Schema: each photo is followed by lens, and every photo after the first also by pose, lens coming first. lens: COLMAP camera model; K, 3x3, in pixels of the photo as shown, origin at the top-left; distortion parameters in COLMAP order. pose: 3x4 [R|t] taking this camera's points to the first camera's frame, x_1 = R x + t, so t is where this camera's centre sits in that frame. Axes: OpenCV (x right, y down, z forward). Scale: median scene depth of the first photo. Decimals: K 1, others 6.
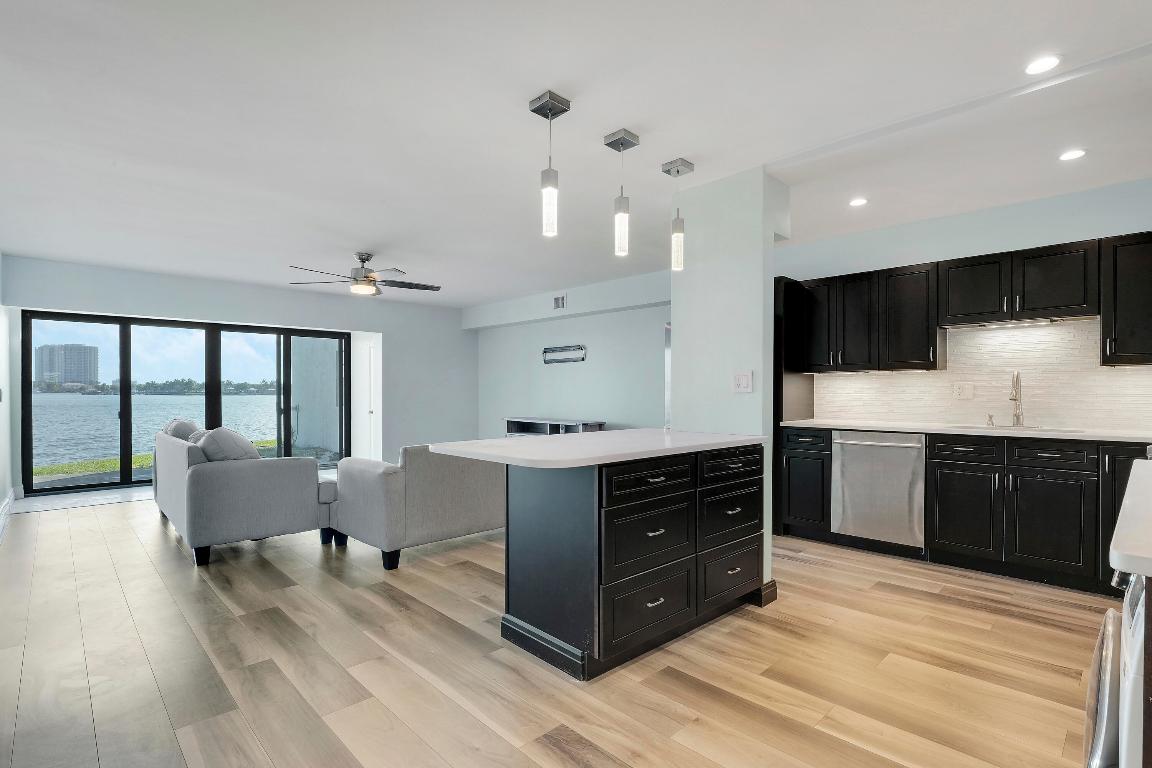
lens RADIAL K [[557.3, 0, 577.7], [0, 557.3, 392.3], [0, 0, 1]] dist [0.000147, -0.001085]
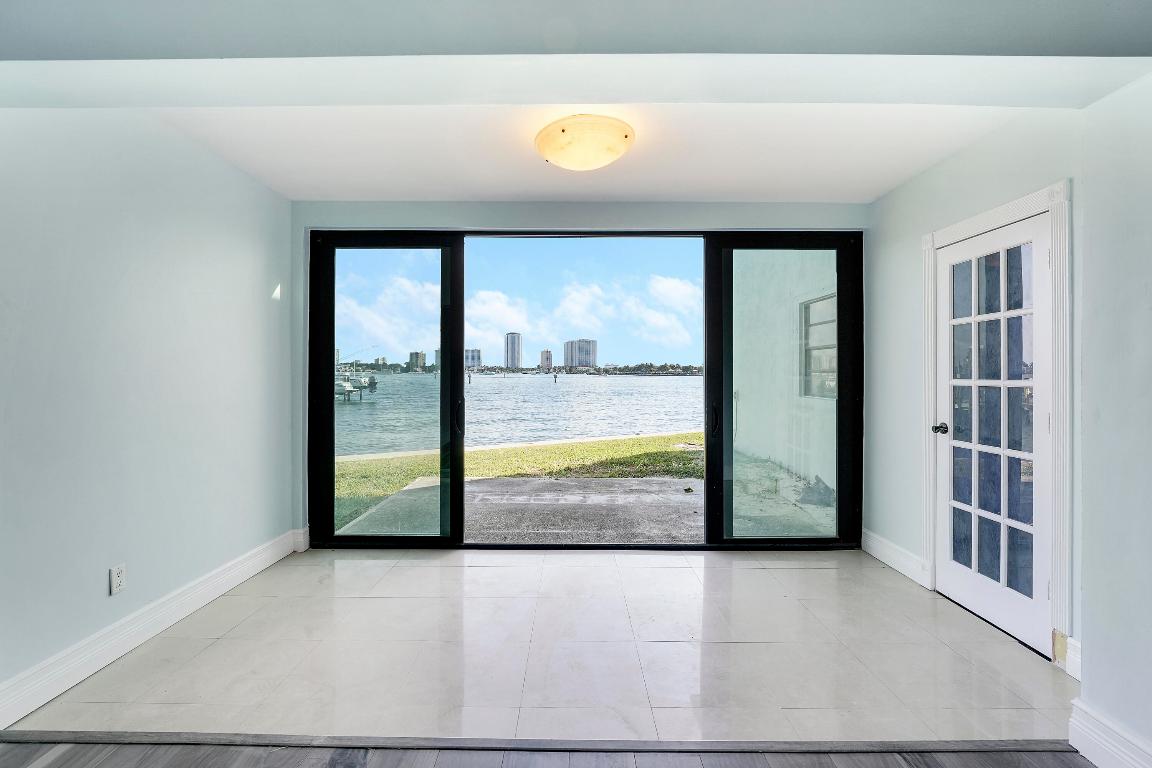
lens RADIAL K [[520.2, 0, 582.2], [0, 520.2, 372.0], [0, 0, 1]] dist [-0.012501, 0.000886]
pose [[0.734904, 0.001202, -0.678171, -0.389625], [-0.004117, 0.999988, -0.002689, 0.001229], [0.678159, 0.004768, 0.734900, 0.743531]]
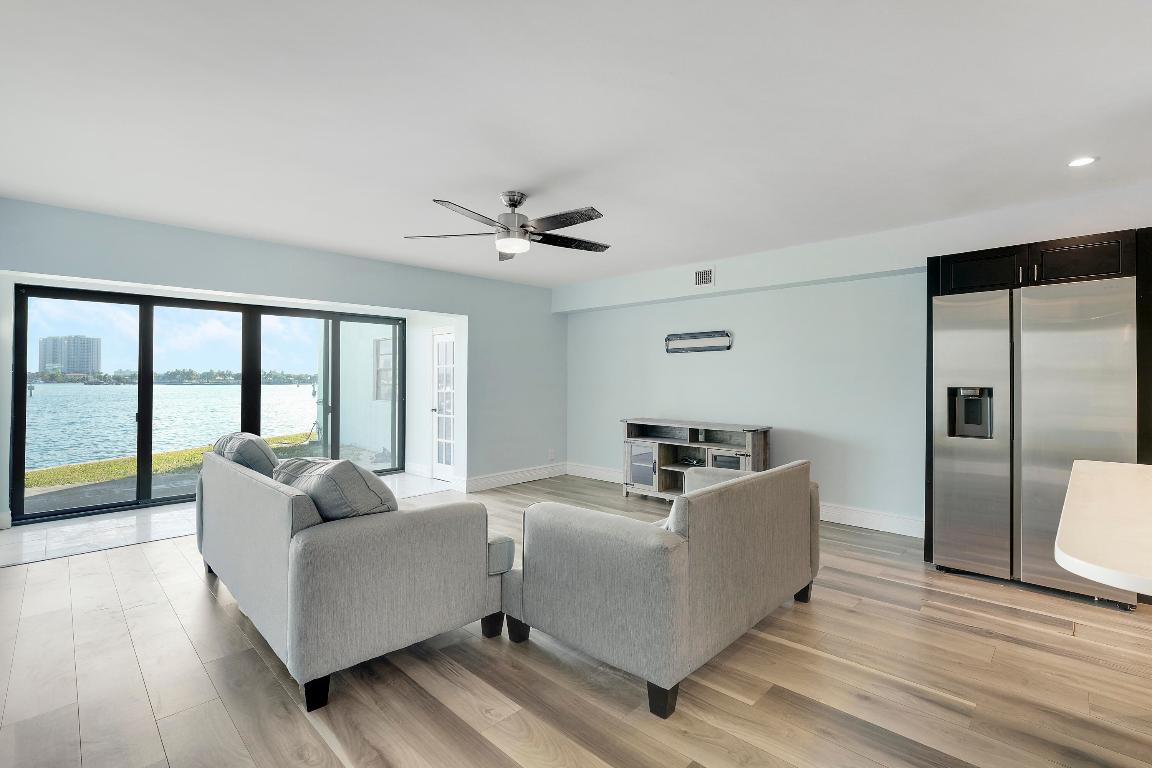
lens RADIAL K [[520.2, 0, 579.1], [0, 520.2, 367.8], [0, 0, 1]] dist [-0.012501, 0.000886]
pose [[0.999265, -0.000911, 0.038323, -0.220865], [0.001908, 0.999661, -0.025977, -0.010155], [-0.038286, 0.026031, 0.998928, 0.238015]]
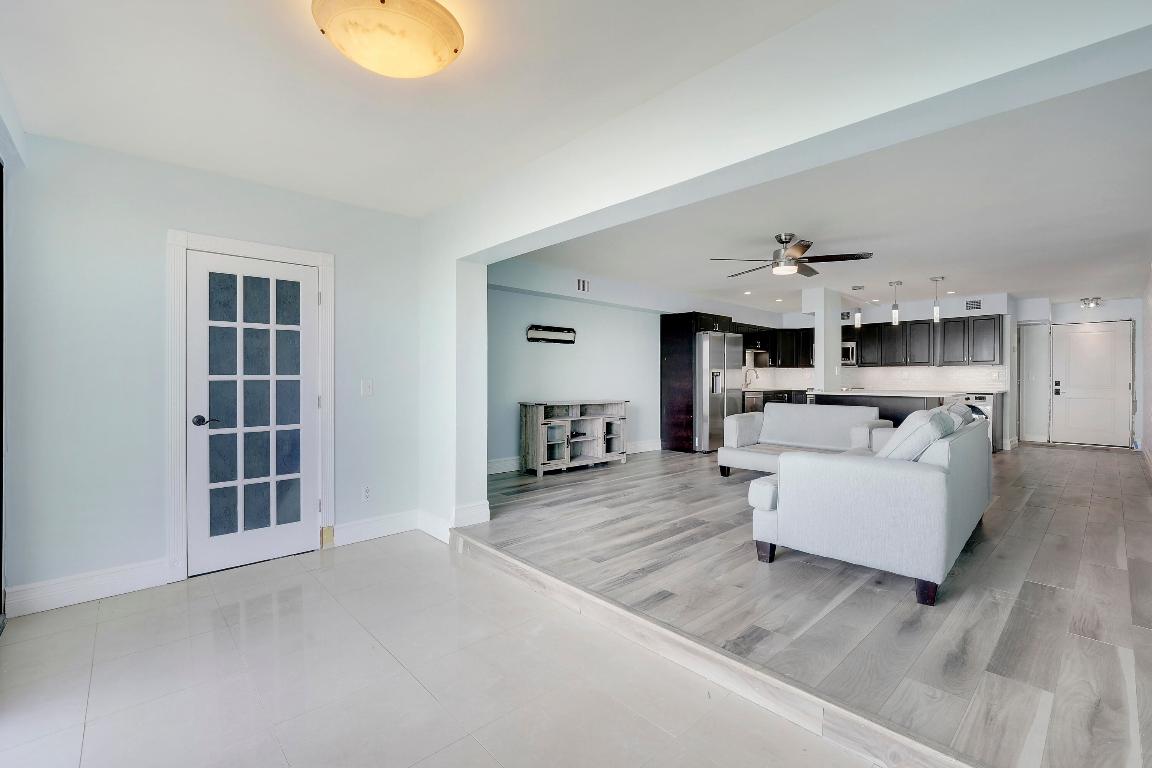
lens RADIAL K [[491.0, 0, 577.5], [0, 491.0, 380.2], [0, 0, 1]] dist [-0.007545, 0.000271]
pose [[0.026086, -0.008384, 0.999625, -0.856149], [-0.002865, 0.999960, 0.008462, 0.004739], [-0.999656, -0.003084, 0.026060, 0.902414]]
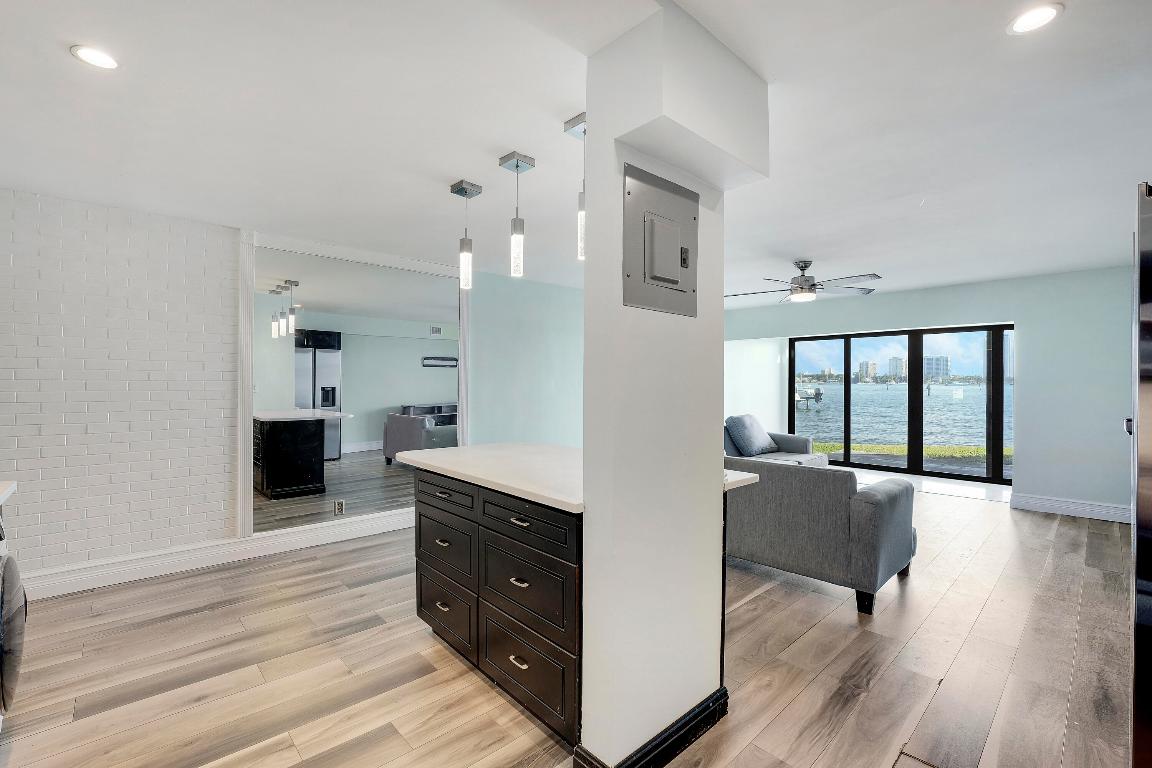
lens RADIAL K [[499.5, 0, 570.0], [0, 499.5, 387.5], [0, 0, 1]] dist [-0.016041, -0.000441]
pose [[-0.021580, 0.012090, -0.999694, 0.350718], [-0.005800, 0.999909, 0.012217, -0.020621], [0.999750, 0.006062, -0.021508, 0.404065]]
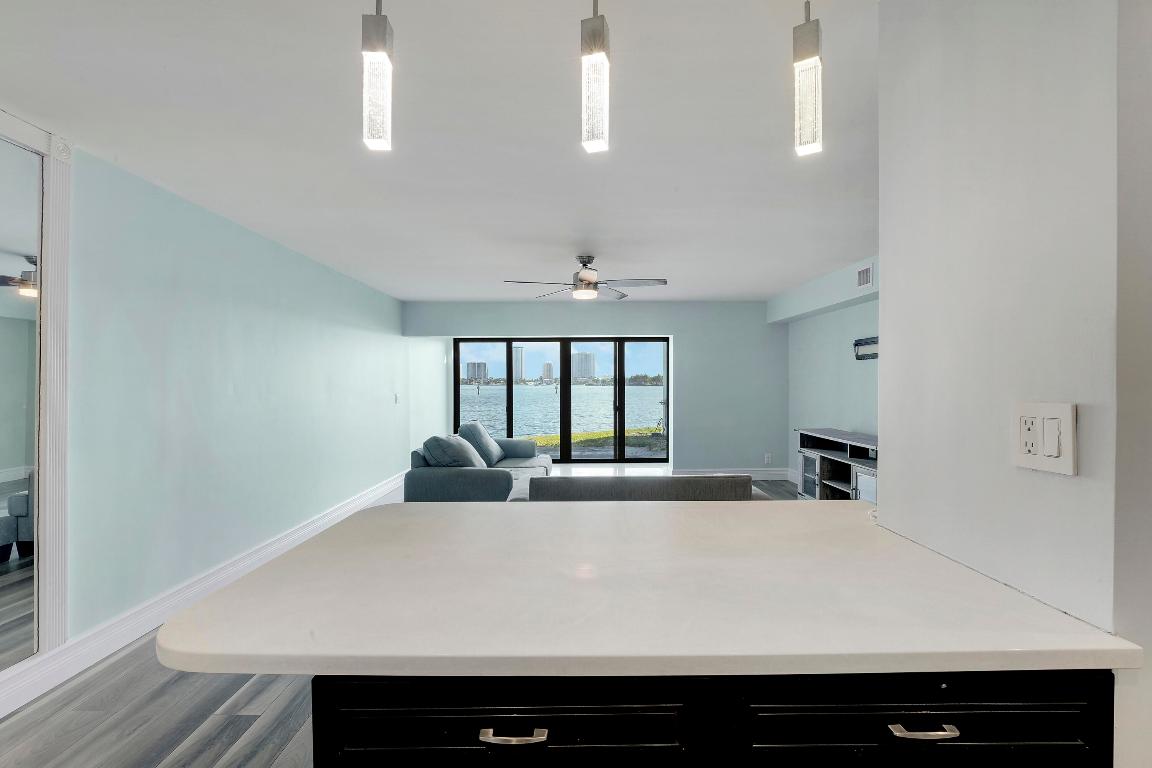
lens RADIAL K [[491.0, 0, 573.4], [0, 491.0, 383.2], [0, 0, 1]] dist [-0.007545, 0.000271]
pose [[0.721562, -0.003452, -0.692341, 0.123980], [0.003720, 0.999992, -0.001109, -0.021131], [0.692340, -0.001776, 0.721569, 0.256559]]
